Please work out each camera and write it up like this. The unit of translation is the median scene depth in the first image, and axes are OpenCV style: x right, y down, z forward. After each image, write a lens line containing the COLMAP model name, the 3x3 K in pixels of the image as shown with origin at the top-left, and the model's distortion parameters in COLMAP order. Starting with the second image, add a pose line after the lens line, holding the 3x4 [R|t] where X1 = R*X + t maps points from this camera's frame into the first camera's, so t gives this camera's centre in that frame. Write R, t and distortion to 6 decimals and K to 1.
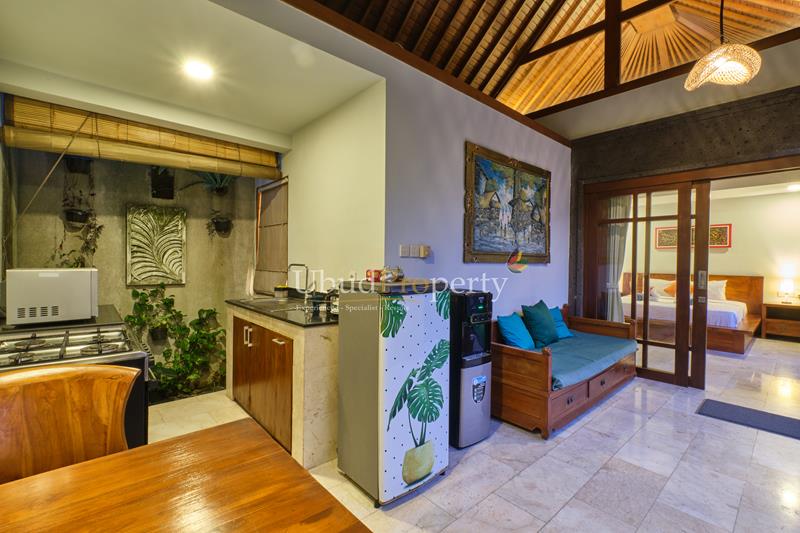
lens RADIAL K [[356.2, 0, 398.6], [0, 356.2, 264.7], [0, 0, 1]] dist [0.003315, -0.003833]
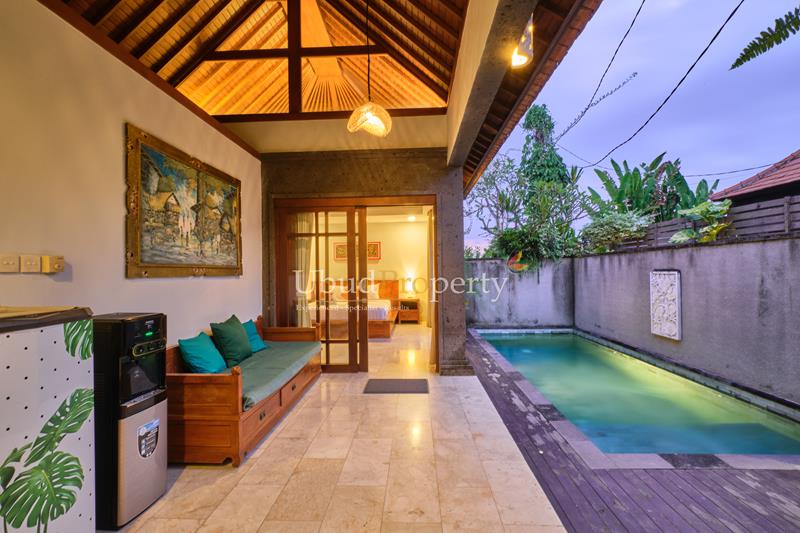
lens RADIAL K [[356.2, 0, 398.5], [0, 356.2, 267.0], [0, 0, 1]] dist [0.003315, -0.003833]
pose [[0.697925, -0.013500, 0.716043, 0.036259], [0.032107, 0.999407, -0.012452, -0.000973], [-0.715451, 0.031681, 0.697945, 0.030801]]
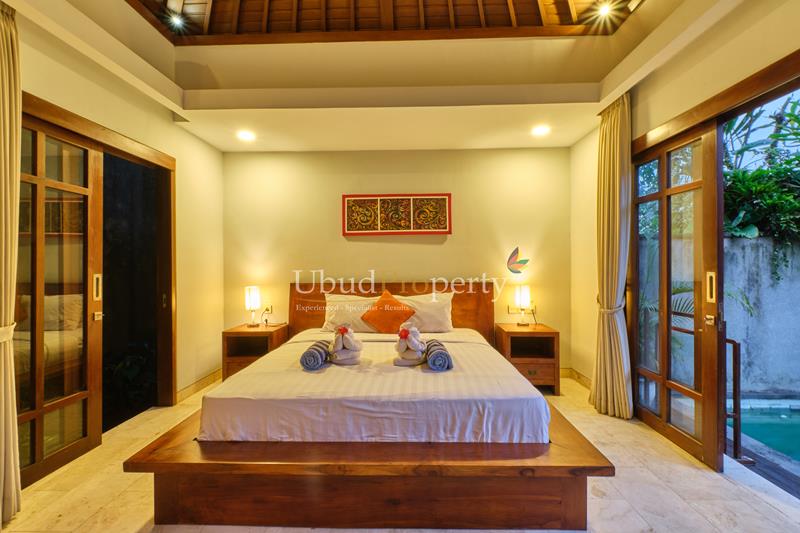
lens RADIAL K [[356.2, 0, 397.8], [0, 356.2, 264.4], [0, 0, 1]] dist [0.003315, -0.003833]
pose [[0.682803, -0.013171, 0.730483, 0.849105], [0.020355, 0.999792, -0.001000, -0.000419], [-0.730318, 0.015552, 0.682930, 1.261796]]
